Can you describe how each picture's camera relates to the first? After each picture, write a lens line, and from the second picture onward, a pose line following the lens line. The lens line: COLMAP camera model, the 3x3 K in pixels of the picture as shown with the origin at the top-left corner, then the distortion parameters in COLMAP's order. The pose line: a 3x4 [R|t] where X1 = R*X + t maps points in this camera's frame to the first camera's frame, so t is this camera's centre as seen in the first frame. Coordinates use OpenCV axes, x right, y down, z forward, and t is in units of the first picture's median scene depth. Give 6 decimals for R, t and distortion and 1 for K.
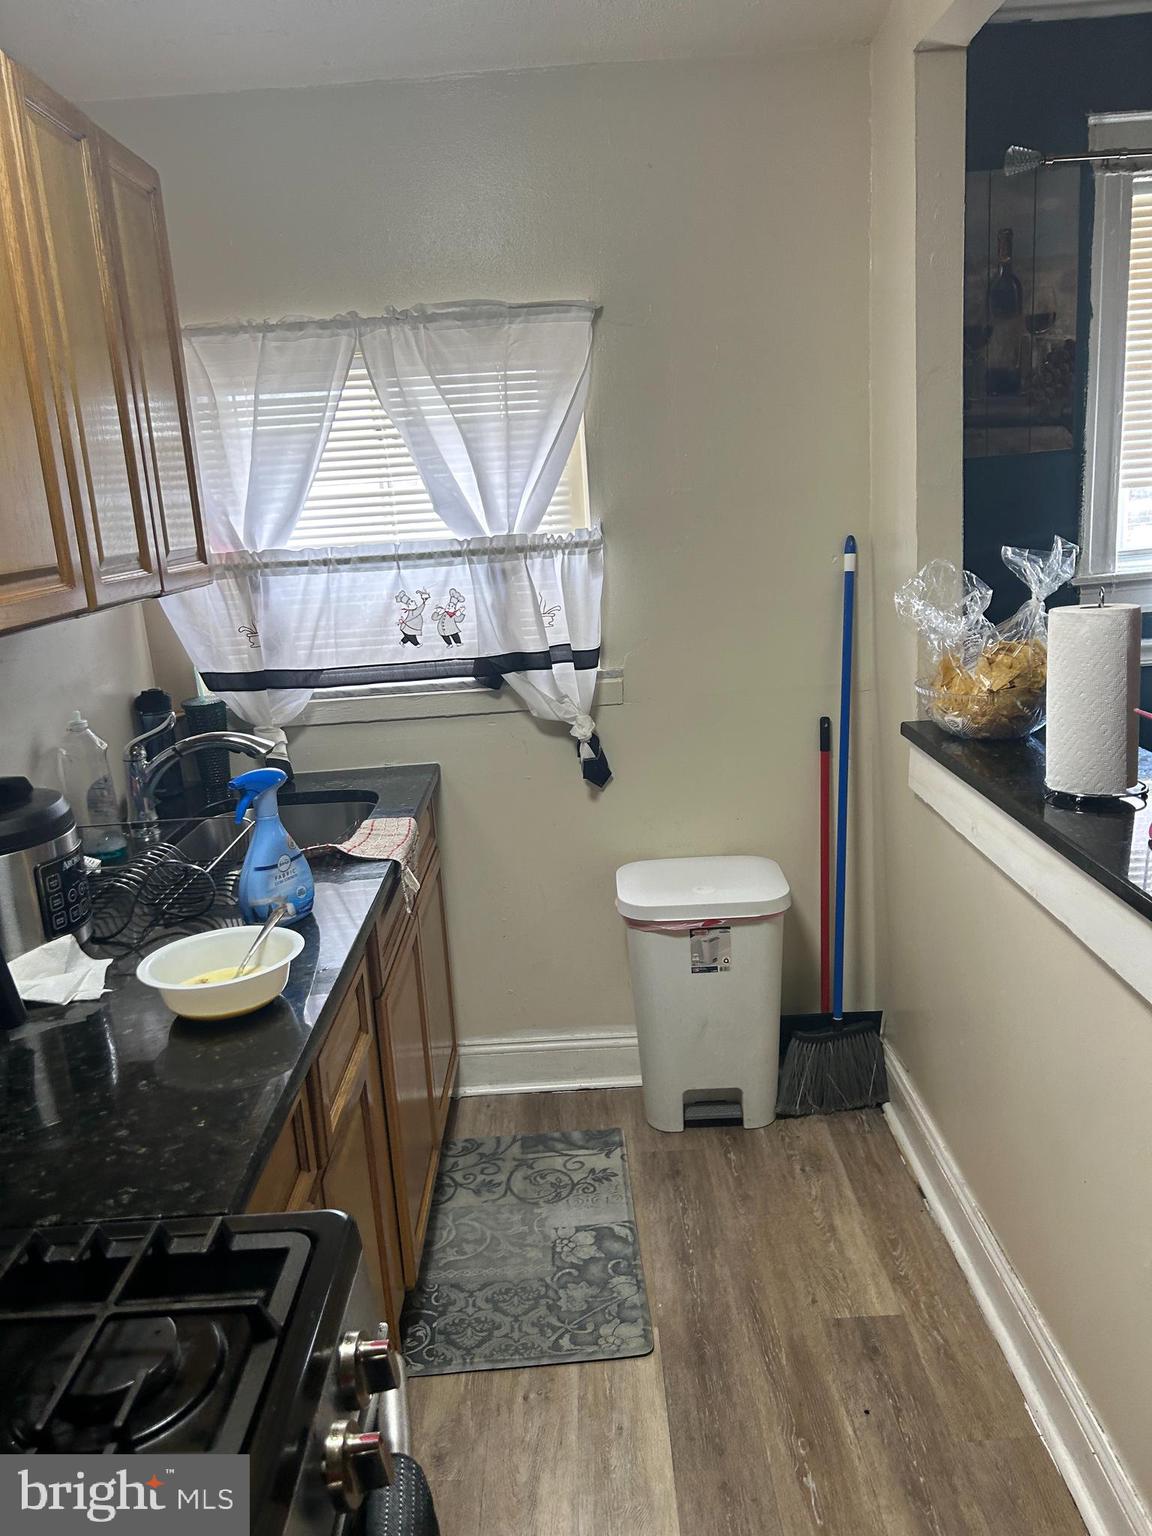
lens RADIAL K [[1177.8, 0, 568.1], [0, 1177.8, 769.3], [0, 0, 1]] dist [0.064651, -0.066812]
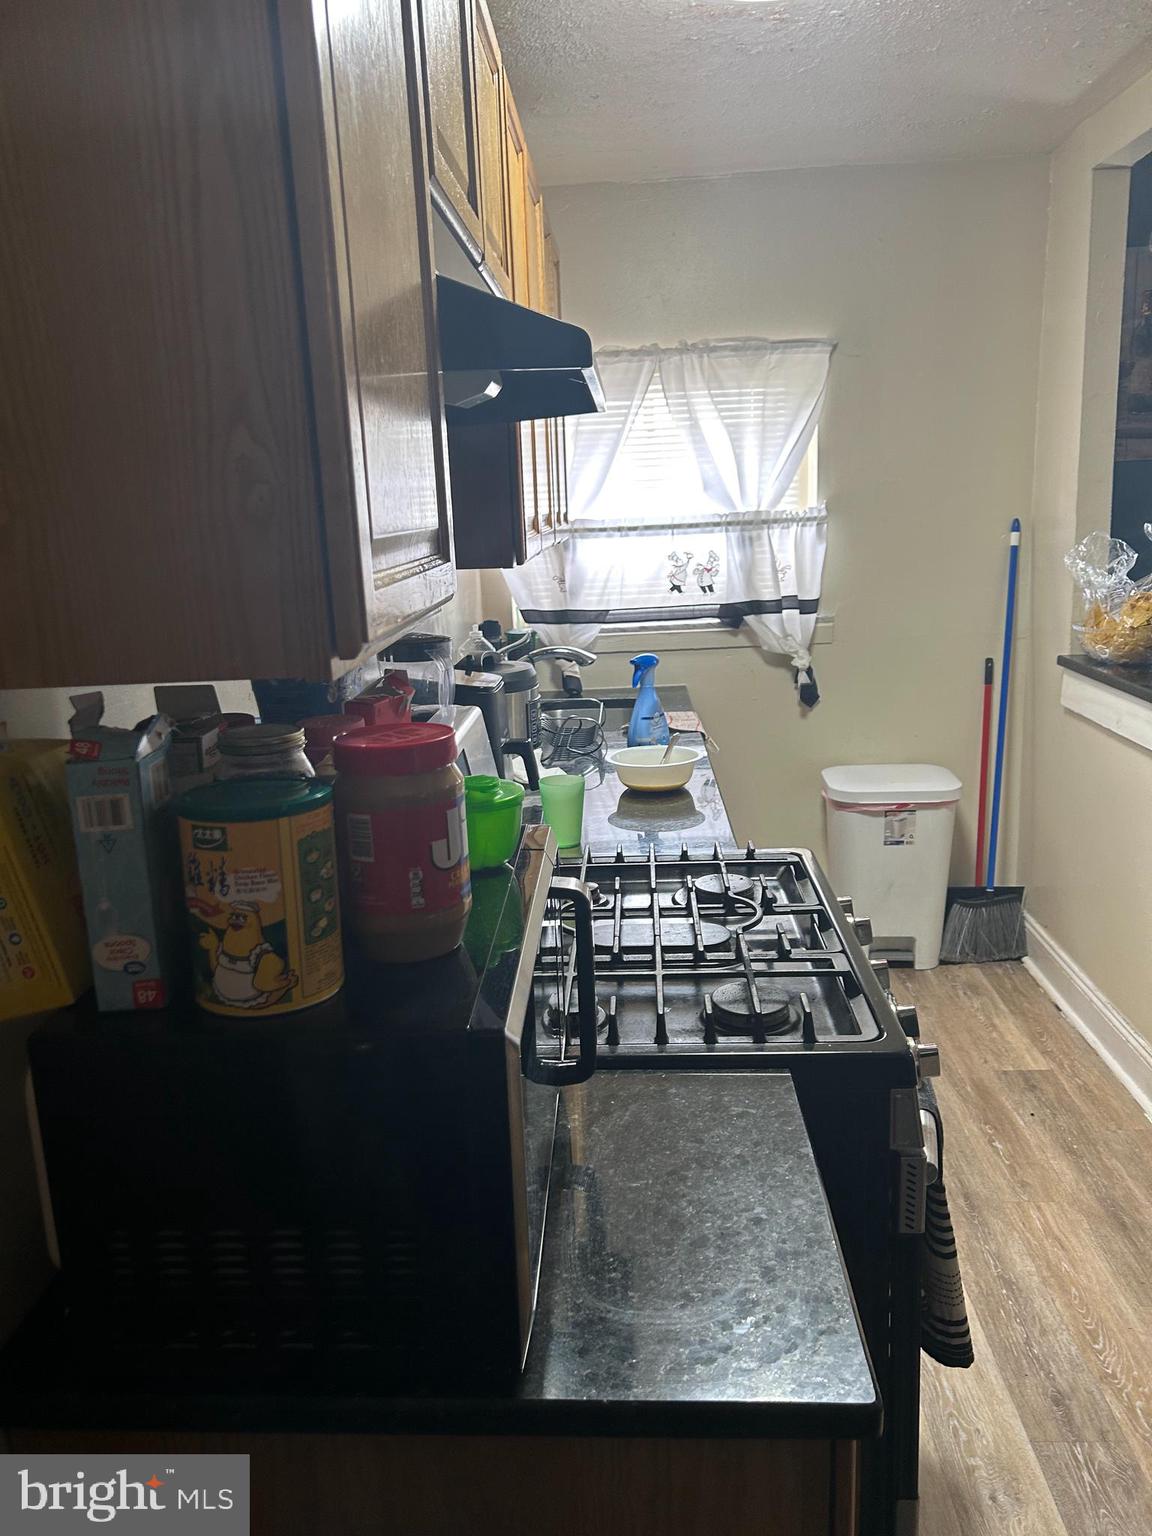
lens RADIAL K [[1177.8, 0, 581.4], [0, 1177.8, 769.7], [0, 0, 1]] dist [0.064651, -0.066812]
pose [[0.998659, 0.033994, -0.039036, -0.193430], [-0.034061, 0.999419, -0.001063, 0.105455], [0.038977, 0.002391, 0.999237, -0.355121]]
